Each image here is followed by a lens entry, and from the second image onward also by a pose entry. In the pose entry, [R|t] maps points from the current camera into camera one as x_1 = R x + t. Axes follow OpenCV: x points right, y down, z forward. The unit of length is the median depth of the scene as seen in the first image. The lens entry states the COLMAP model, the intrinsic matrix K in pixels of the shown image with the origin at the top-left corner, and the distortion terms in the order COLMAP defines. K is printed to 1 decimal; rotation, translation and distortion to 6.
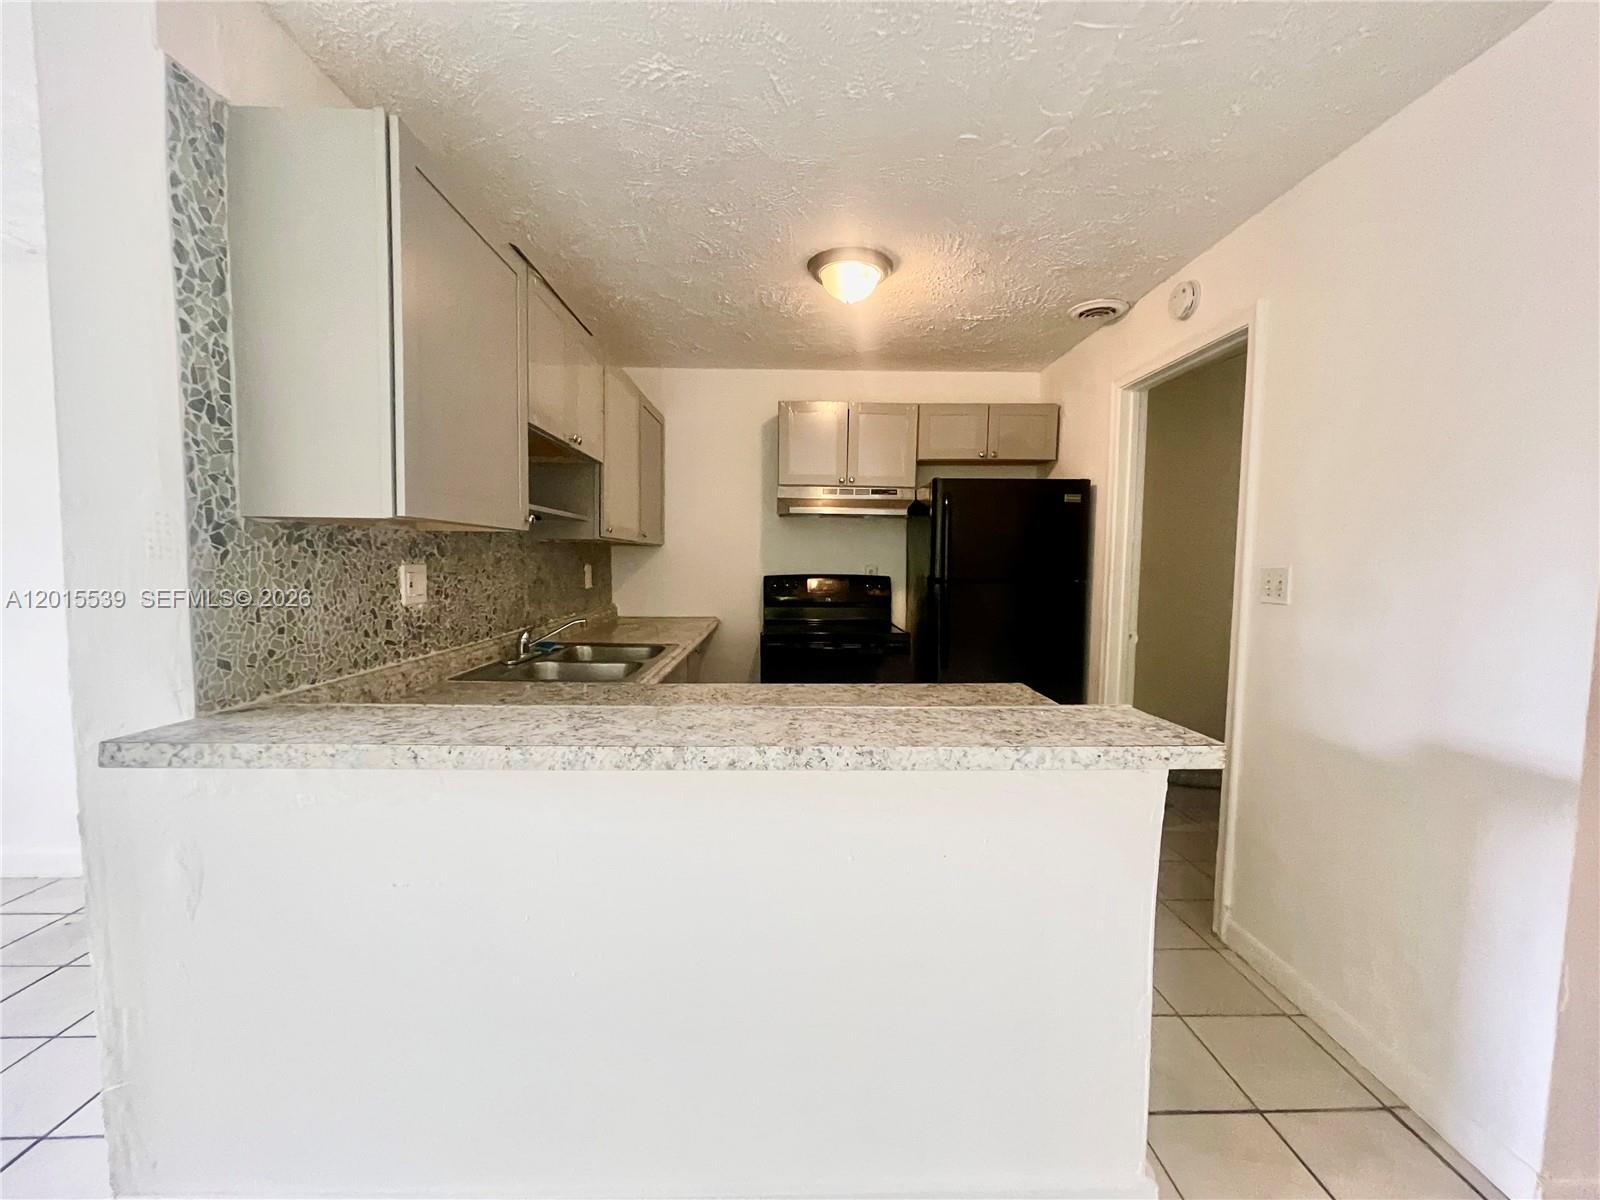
lens RADIAL K [[643.5, 0, 800.9], [0, 643.5, 598.1], [0, 0, 1]] dist [-0.008281, 0.001910]
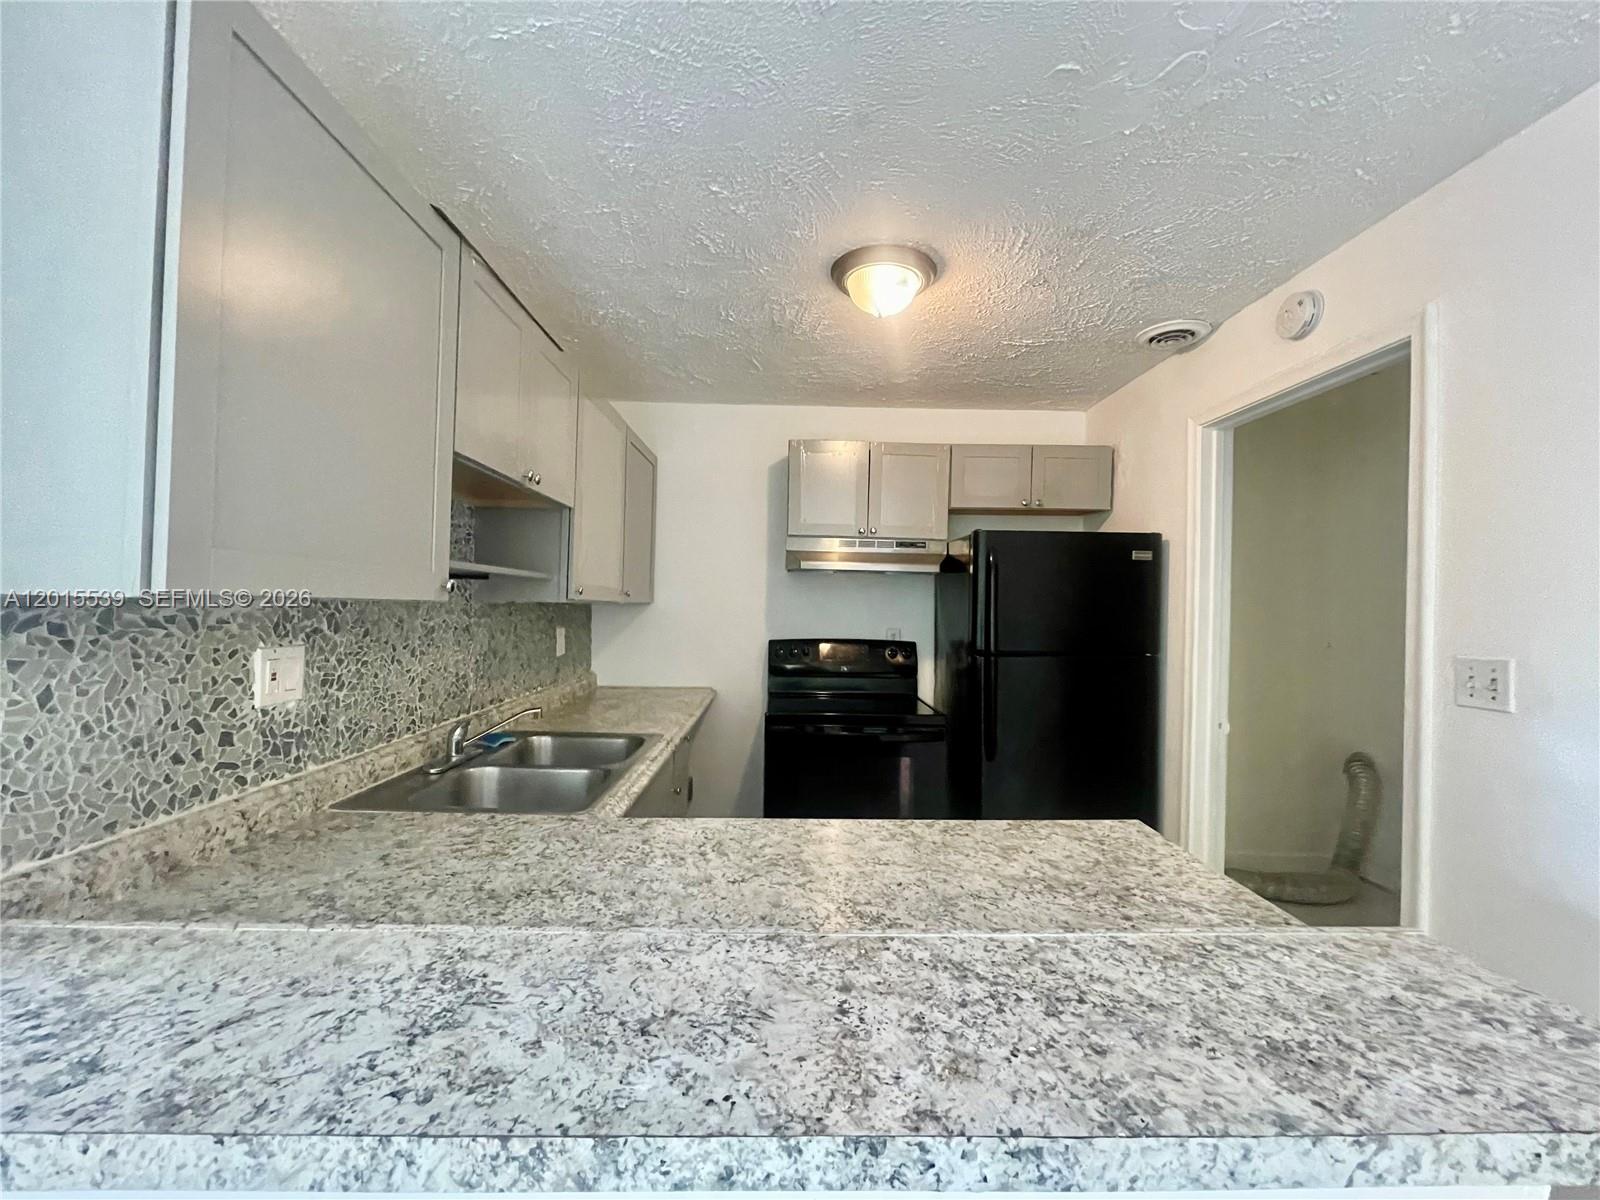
lens RADIAL K [[643.5, 0, 799.2], [0, 643.5, 598.9], [0, 0, 1]] dist [-0.008281, 0.001910]
pose [[0.999952, 0.009517, -0.002314, -0.028899], [-0.009658, 0.997410, -0.071276, -0.053150], [0.001629, 0.071295, 0.997454, 0.259278]]
